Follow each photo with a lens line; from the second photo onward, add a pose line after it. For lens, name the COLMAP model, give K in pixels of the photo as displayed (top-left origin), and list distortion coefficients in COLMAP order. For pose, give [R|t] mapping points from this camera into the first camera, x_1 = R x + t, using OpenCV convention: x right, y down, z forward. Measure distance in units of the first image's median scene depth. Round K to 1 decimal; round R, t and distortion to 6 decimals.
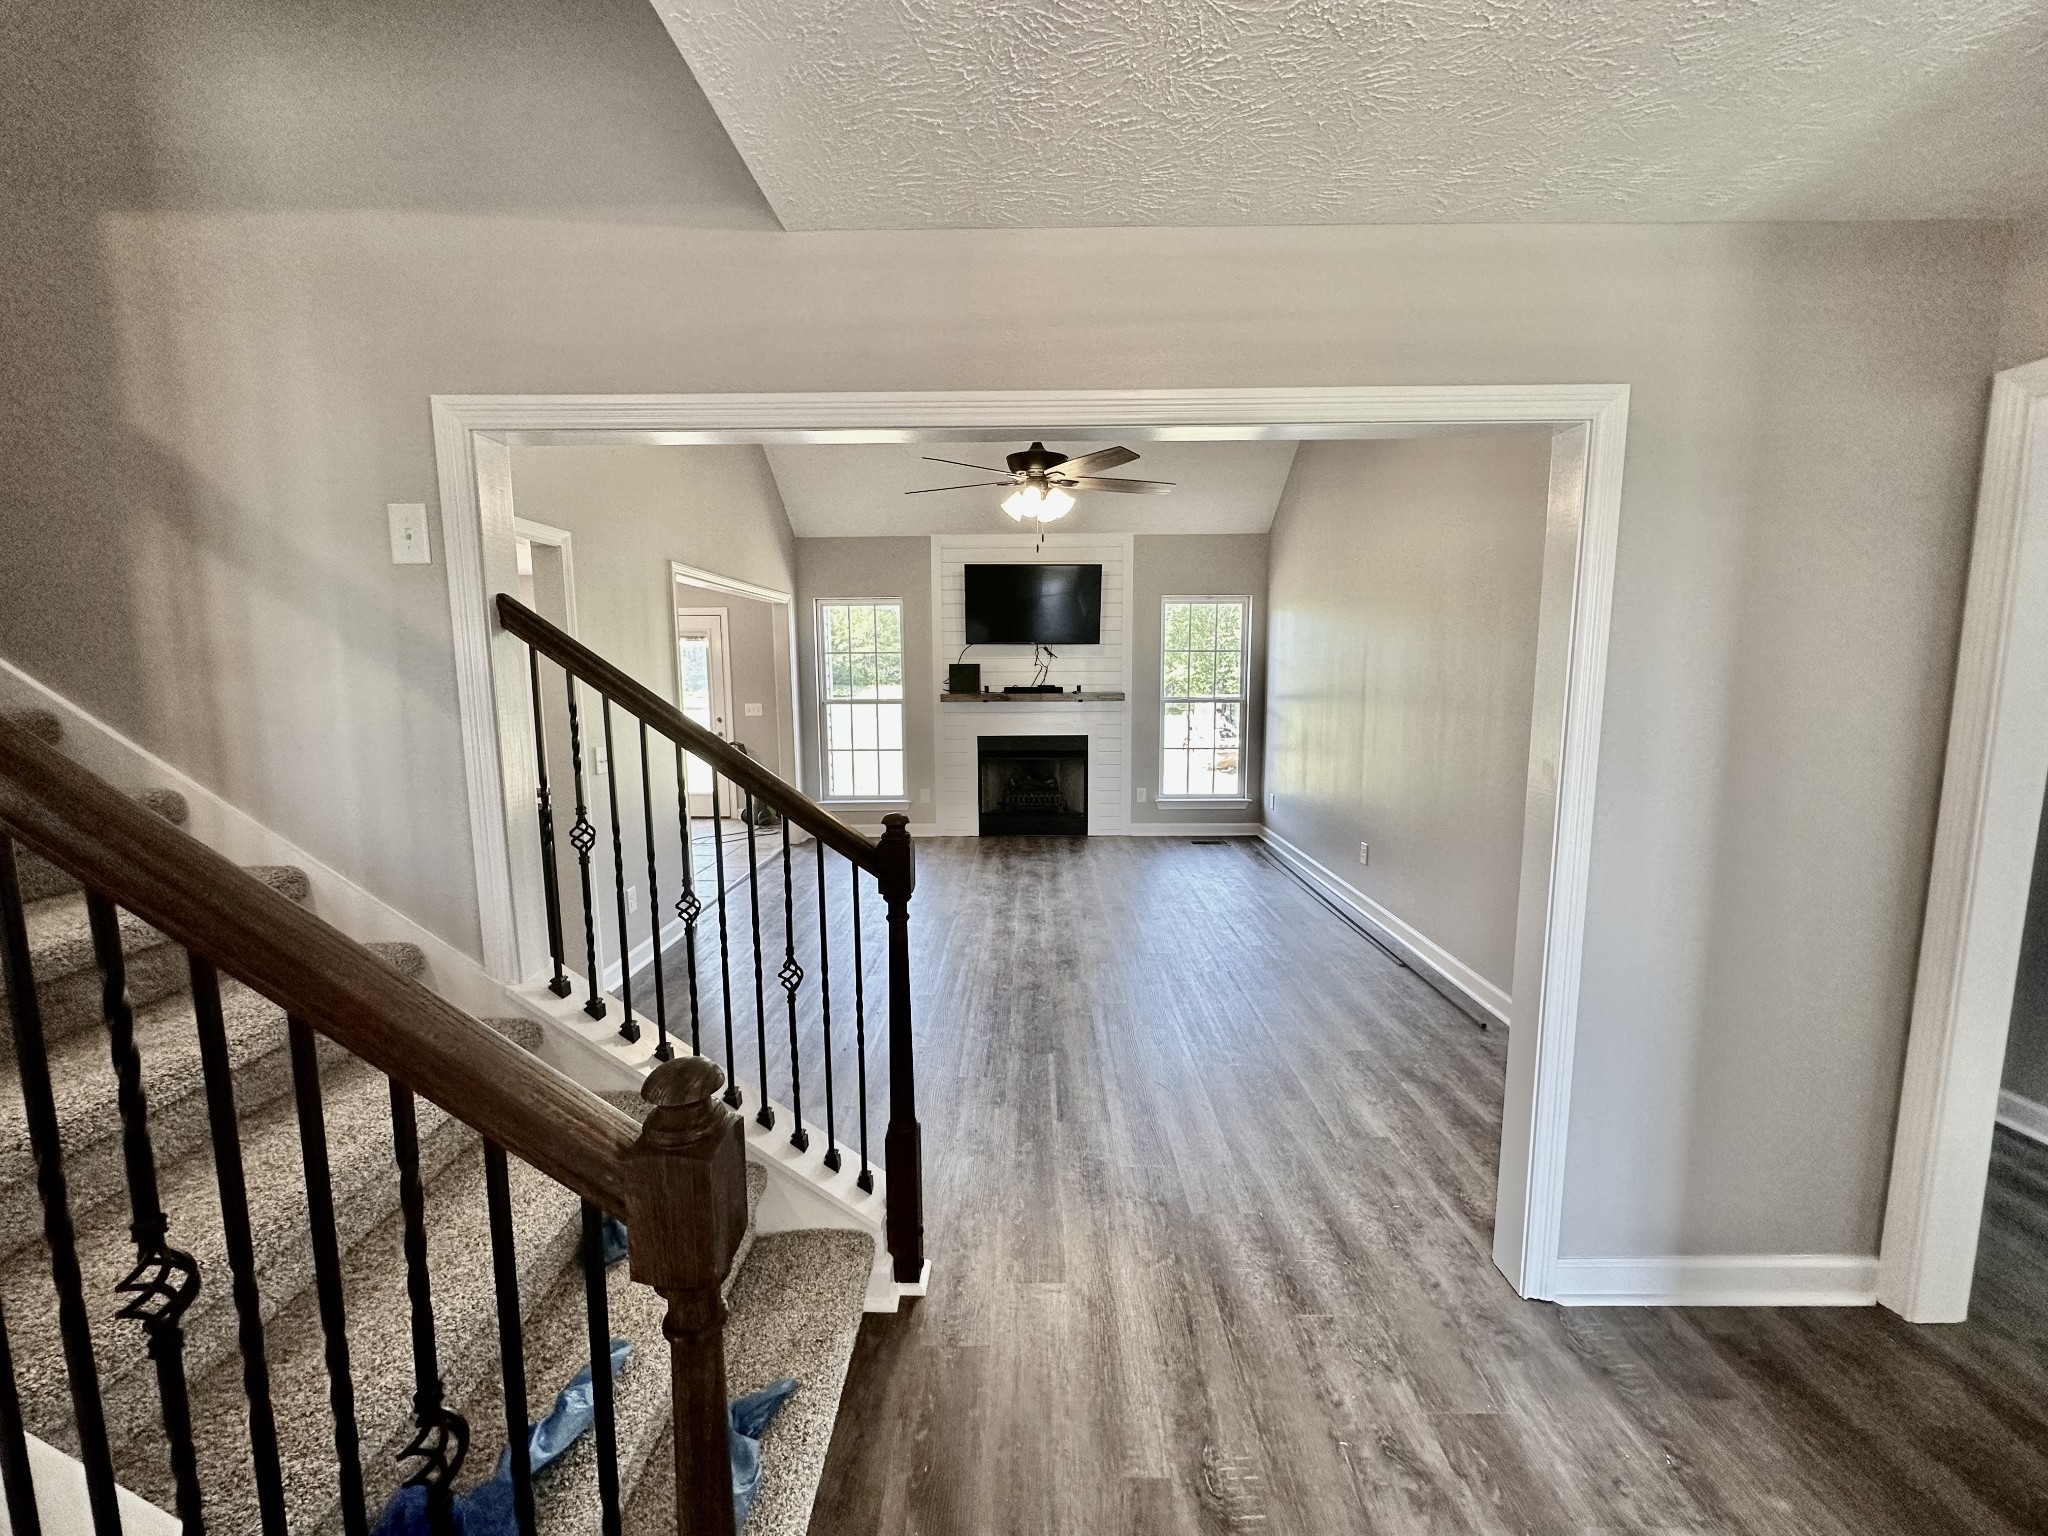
lens RADIAL K [[822.5, 0, 1024.0], [0, 822.5, 768.0], [0, 0, 1]] dist [-0.002674, -0.000158]
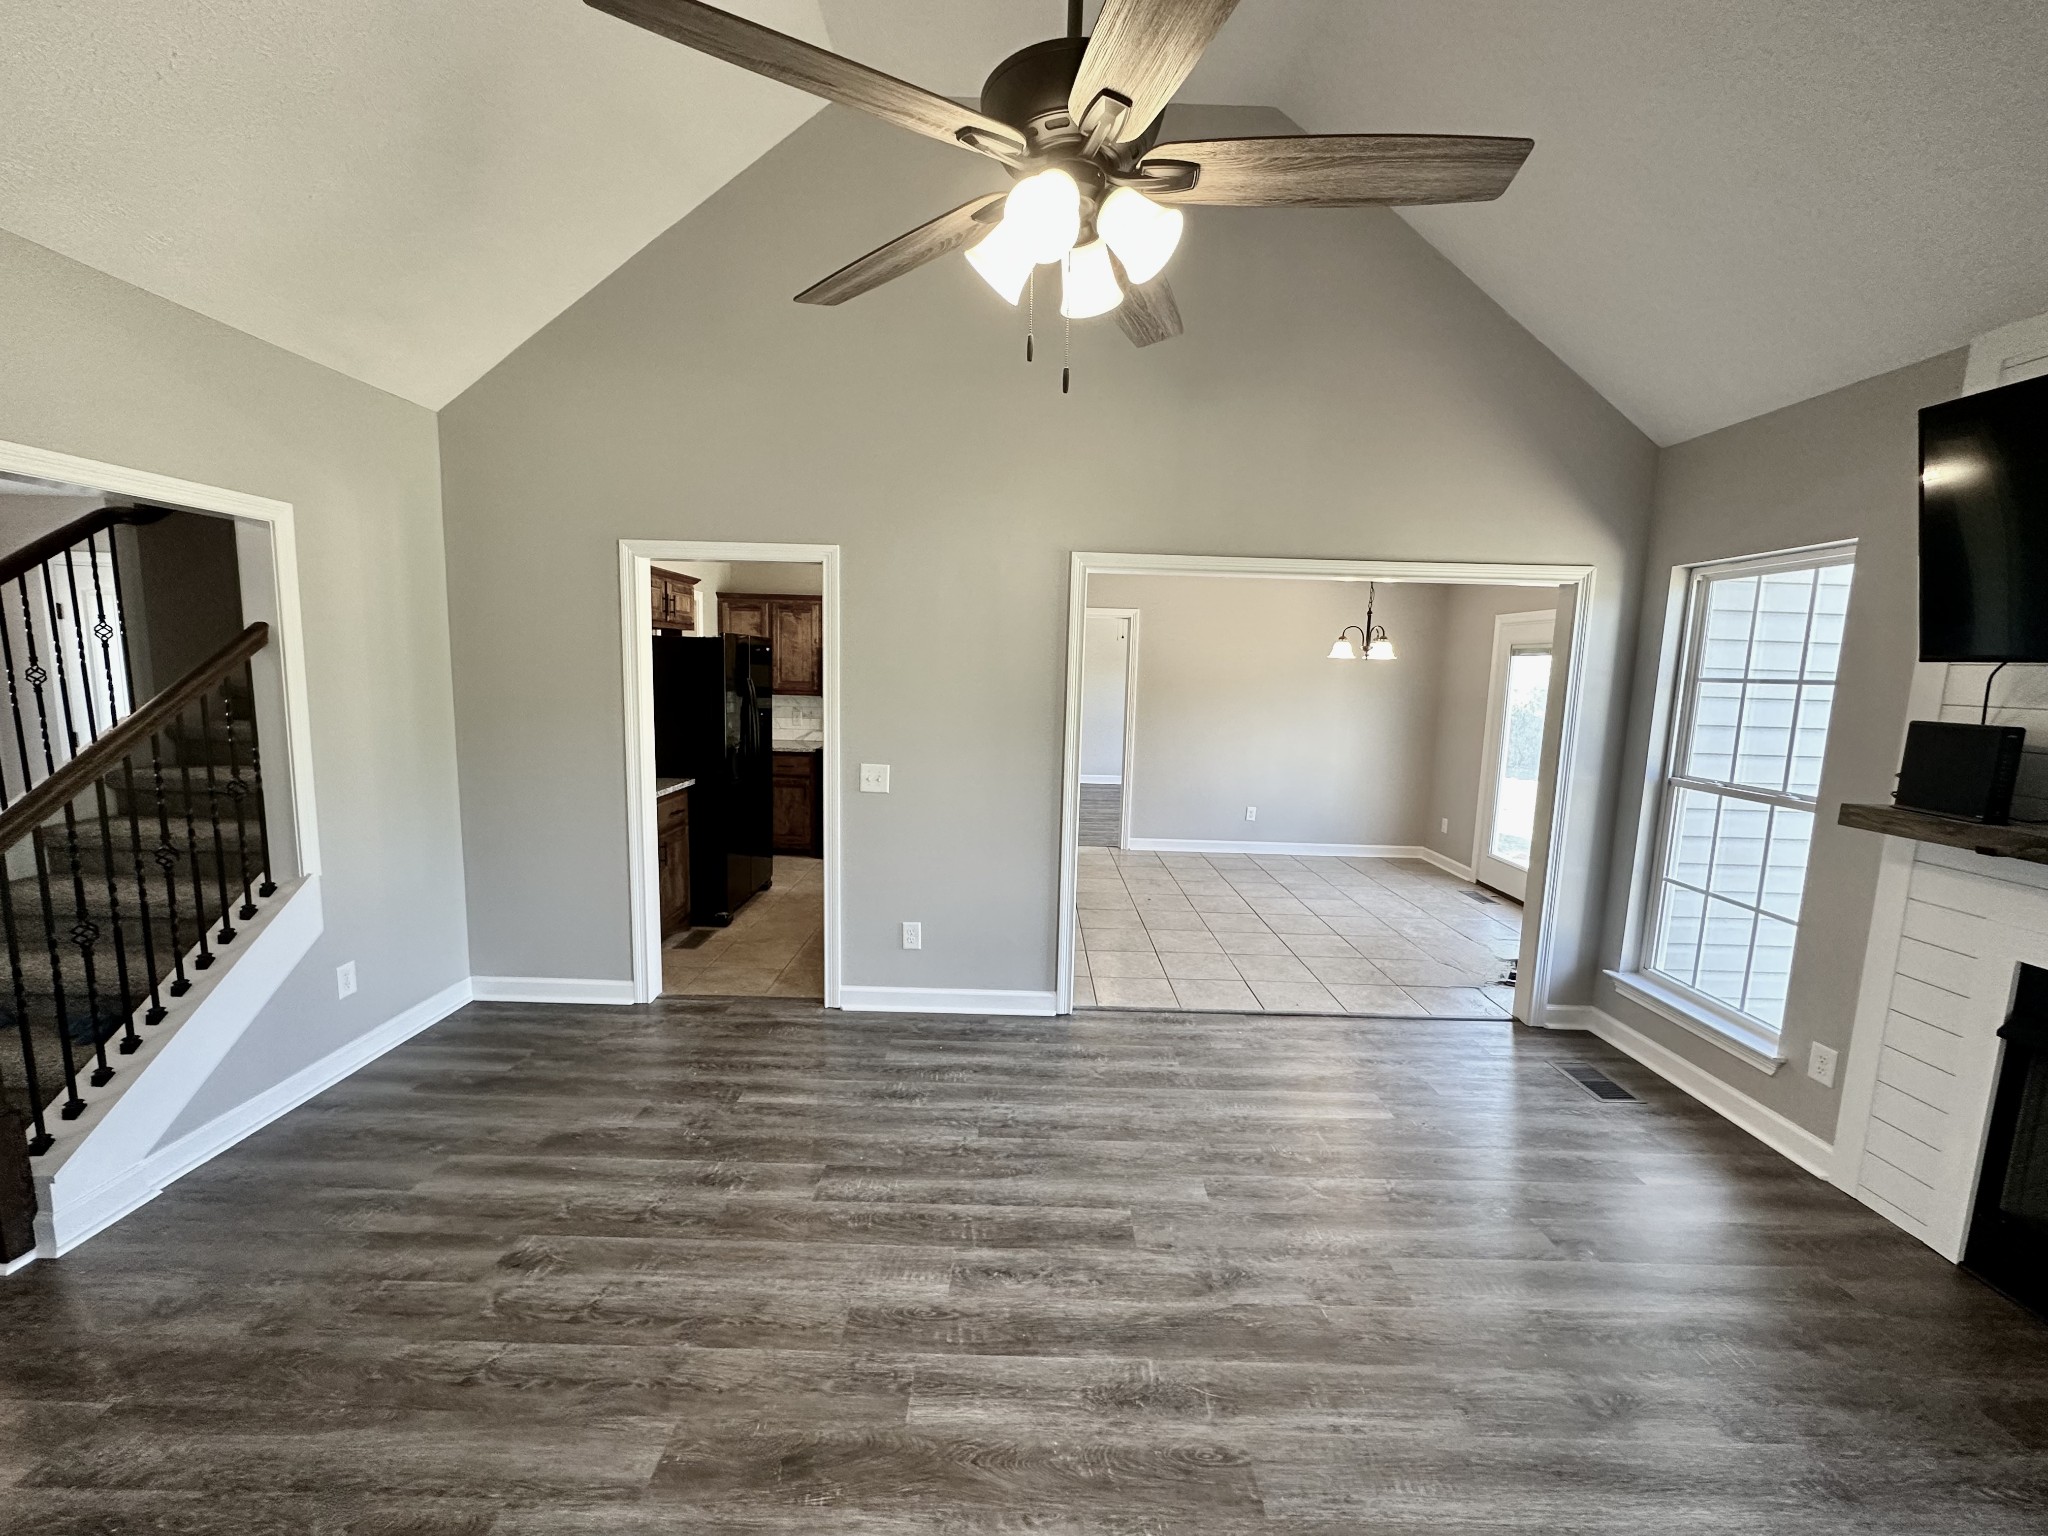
lens RADIAL K [[822.5, 0, 1024.0], [0, 822.5, 768.0], [0, 0, 1]] dist [-0.002674, -0.000158]
pose [[0.008413, 0.131429, -0.991290, 0.237452], [-0.151523, 0.980046, 0.128652, -0.093819], [0.988418, 0.149121, 0.028159, 0.624960]]
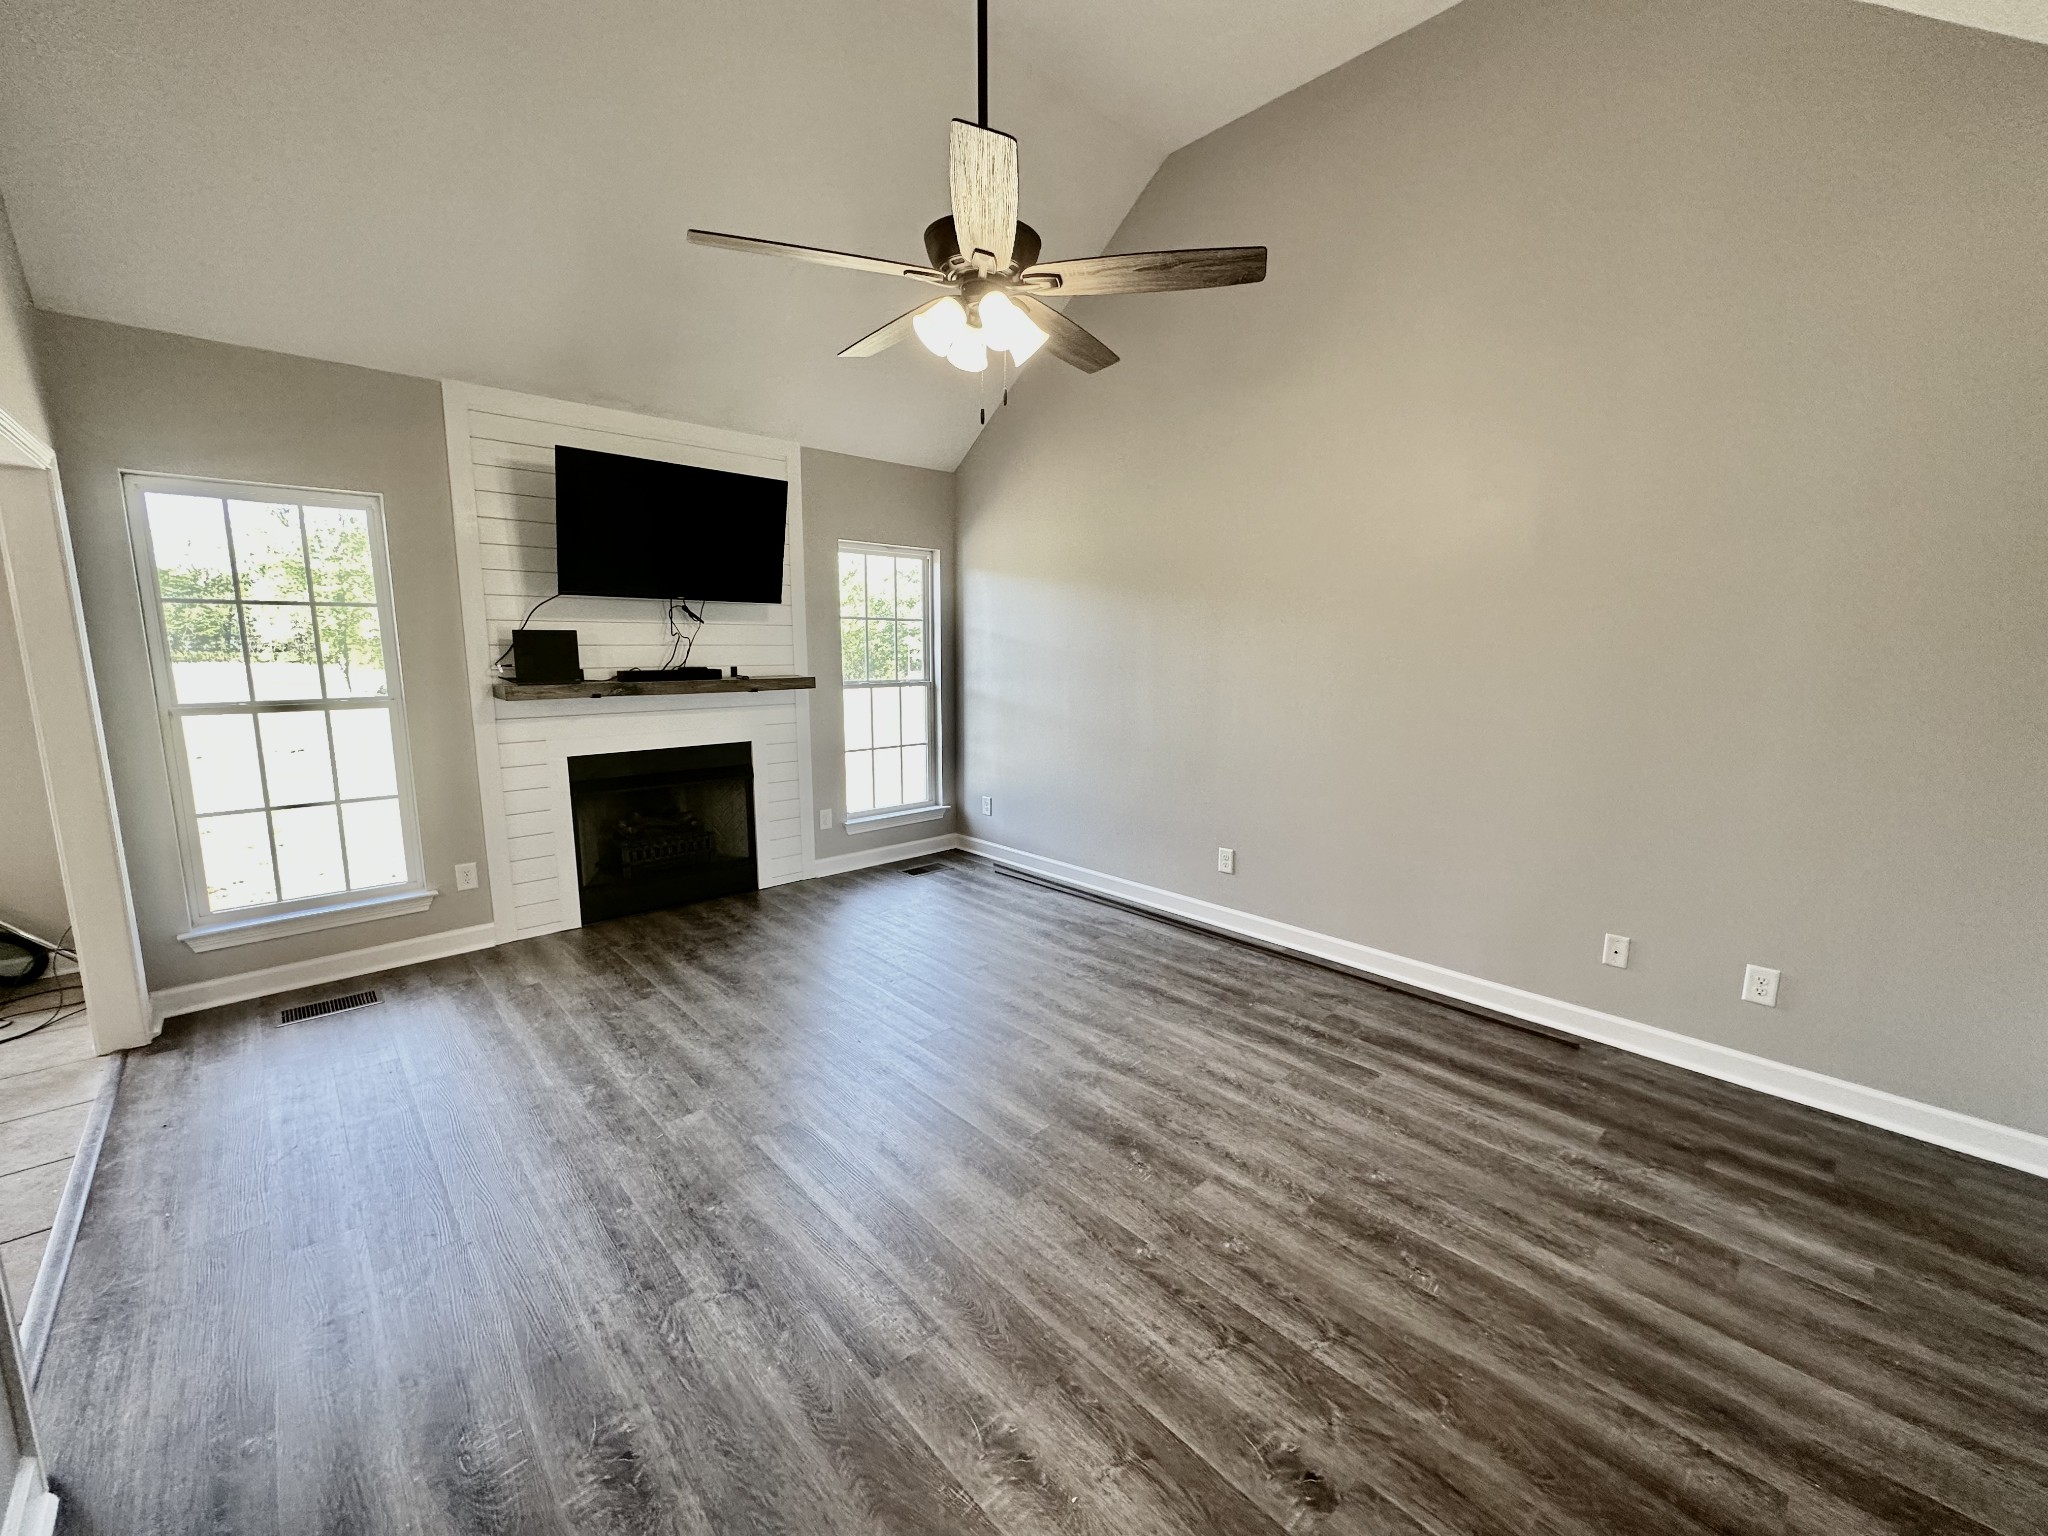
lens RADIAL K [[822.5, 0, 1024.0], [0, 822.5, 768.0], [0, 0, 1]] dist [-0.002674, -0.000158]
pose [[0.720966, -0.096381, 0.686235, -0.224031], [0.074250, 0.995324, 0.061785, -0.043520], [-0.688981, 0.006408, 0.724751, 0.370409]]
